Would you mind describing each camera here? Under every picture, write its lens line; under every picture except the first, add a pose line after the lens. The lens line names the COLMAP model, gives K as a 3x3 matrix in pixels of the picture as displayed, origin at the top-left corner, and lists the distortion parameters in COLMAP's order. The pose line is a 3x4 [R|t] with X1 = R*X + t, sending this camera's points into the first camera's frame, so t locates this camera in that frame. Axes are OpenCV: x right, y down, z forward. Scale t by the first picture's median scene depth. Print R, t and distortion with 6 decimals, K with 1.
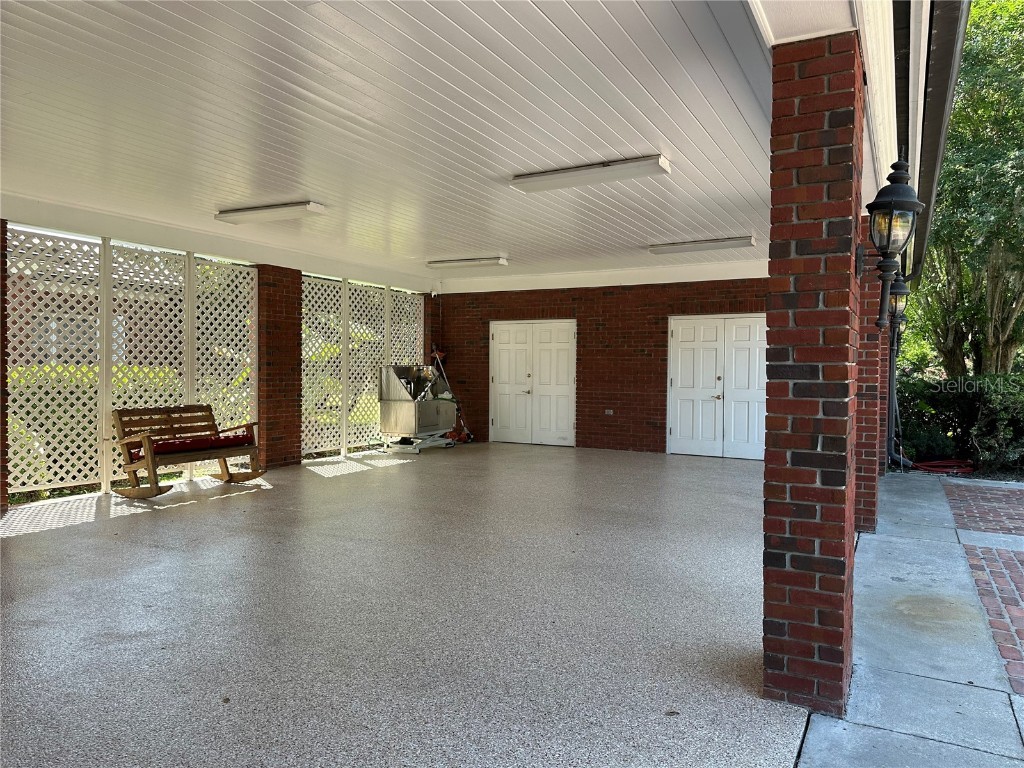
lens RADIAL K [[716.0, 0, 512.0], [0, 716.0, 384.0], [0, 0, 1]] dist [0.098782, -0.129264]
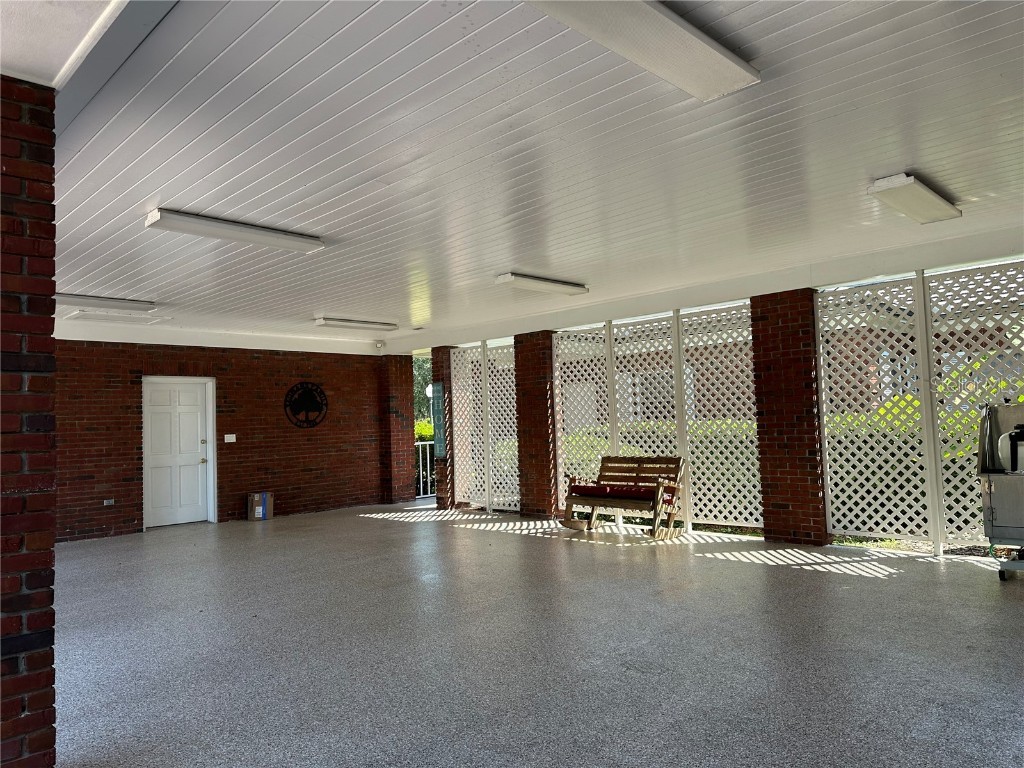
lens RADIAL K [[716.0, 0, 512.0], [0, 716.0, 384.0], [0, 0, 1]] dist [0.098782, -0.129264]
pose [[-0.284876, -0.052341, -0.957134, 0.685005], [0.009715, 0.998299, -0.057484, -0.020151], [0.958515, -0.025674, -0.283883, 1.202925]]
